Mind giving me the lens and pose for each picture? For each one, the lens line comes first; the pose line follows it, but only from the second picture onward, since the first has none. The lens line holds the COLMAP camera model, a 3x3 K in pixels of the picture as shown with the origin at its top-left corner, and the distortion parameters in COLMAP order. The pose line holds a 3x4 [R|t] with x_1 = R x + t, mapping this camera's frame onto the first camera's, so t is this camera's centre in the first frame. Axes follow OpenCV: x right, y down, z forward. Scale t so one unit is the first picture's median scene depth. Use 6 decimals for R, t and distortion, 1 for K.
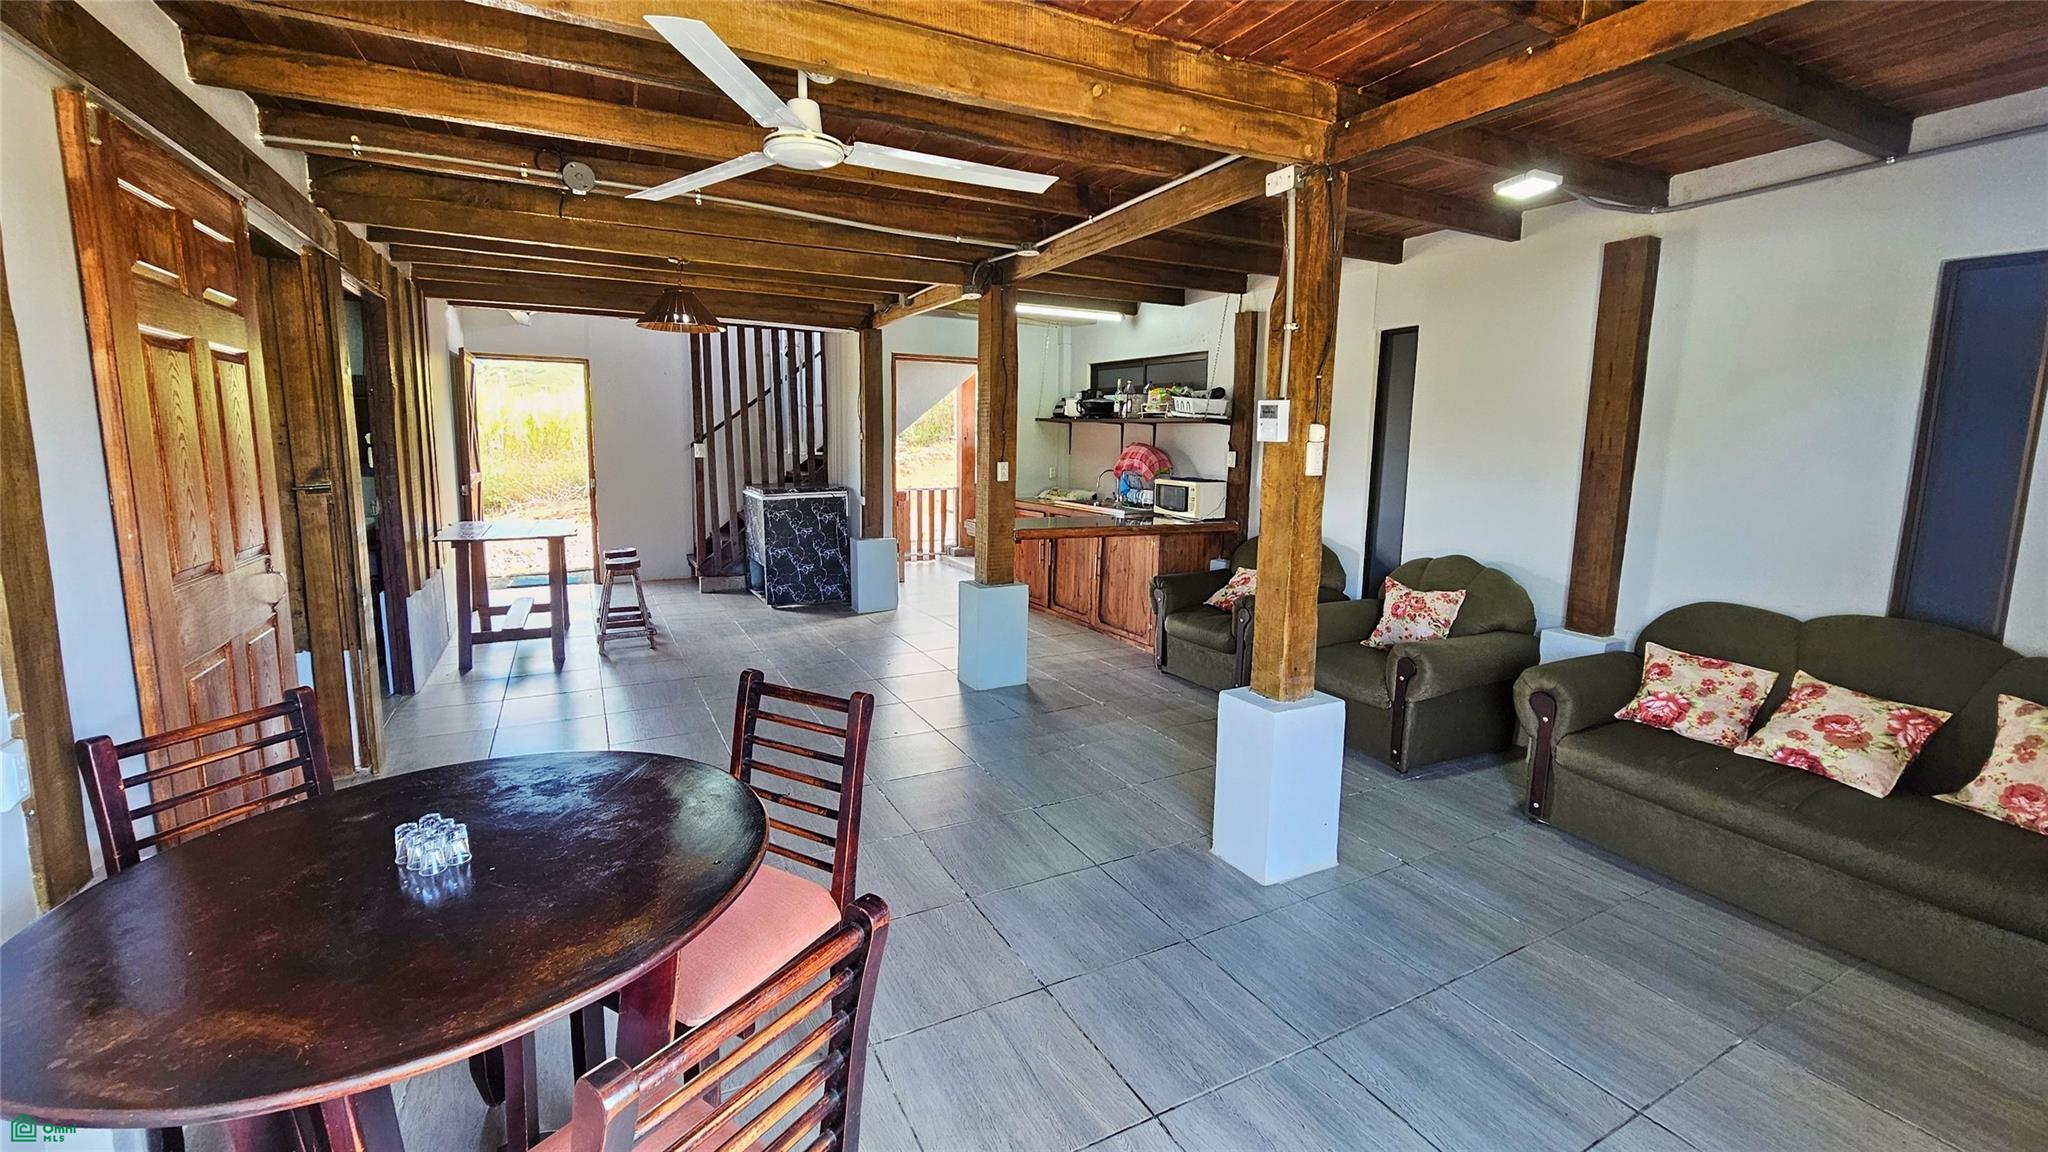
lens RADIAL K [[842.5, 0, 1008.6], [0, 842.5, 546.1], [0, 0, 1]] dist [0.000339, -0.004635]
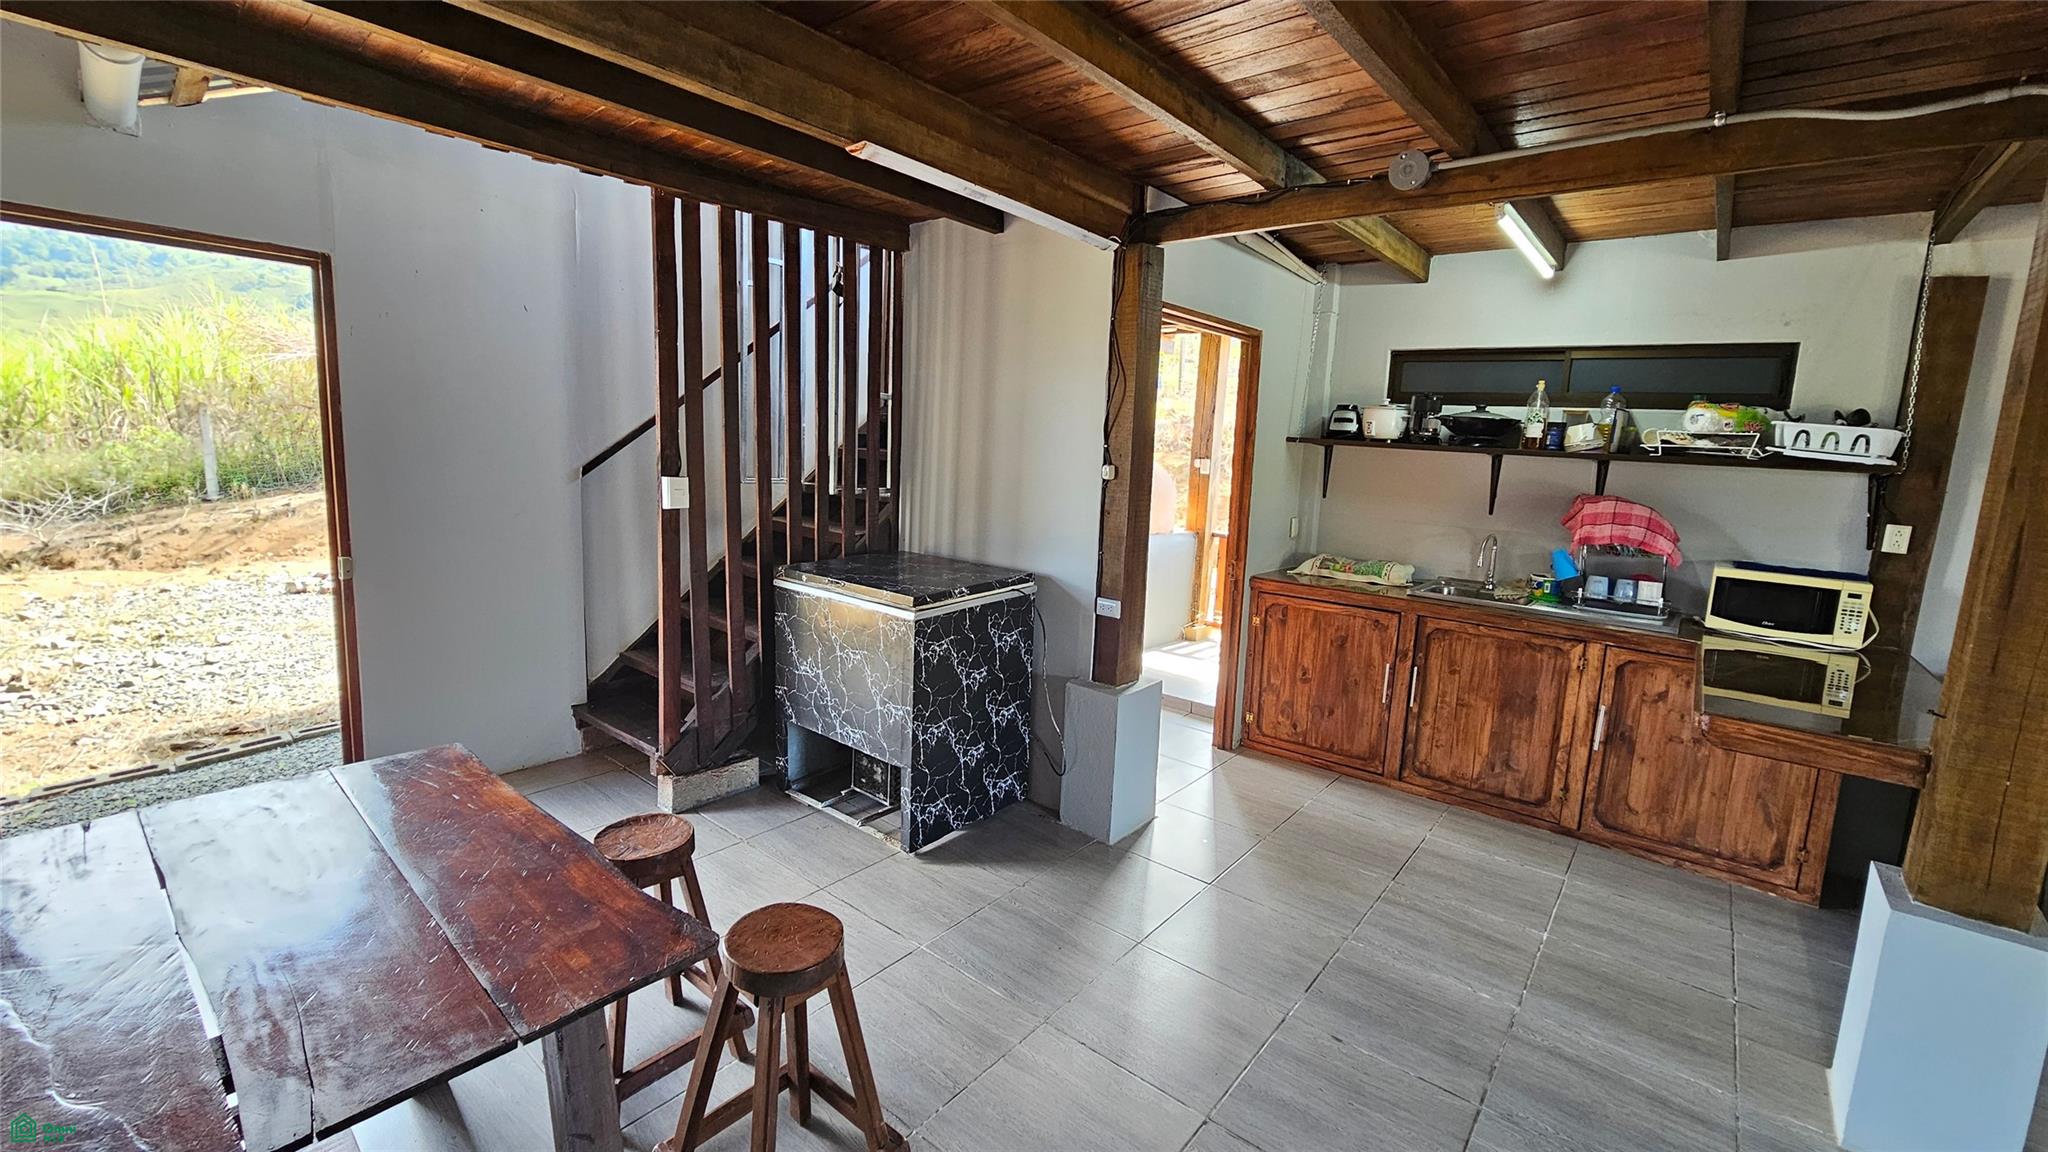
lens RADIAL K [[842.5, 0, 1008.6], [0, 842.5, 546.1], [0, 0, 1]] dist [0.000339, -0.004635]
pose [[0.923457, -0.021339, 0.383109, -0.404731], [0.019120, 0.999771, 0.009601, -0.093652], [-0.383226, -0.001541, 0.923653, 0.578815]]
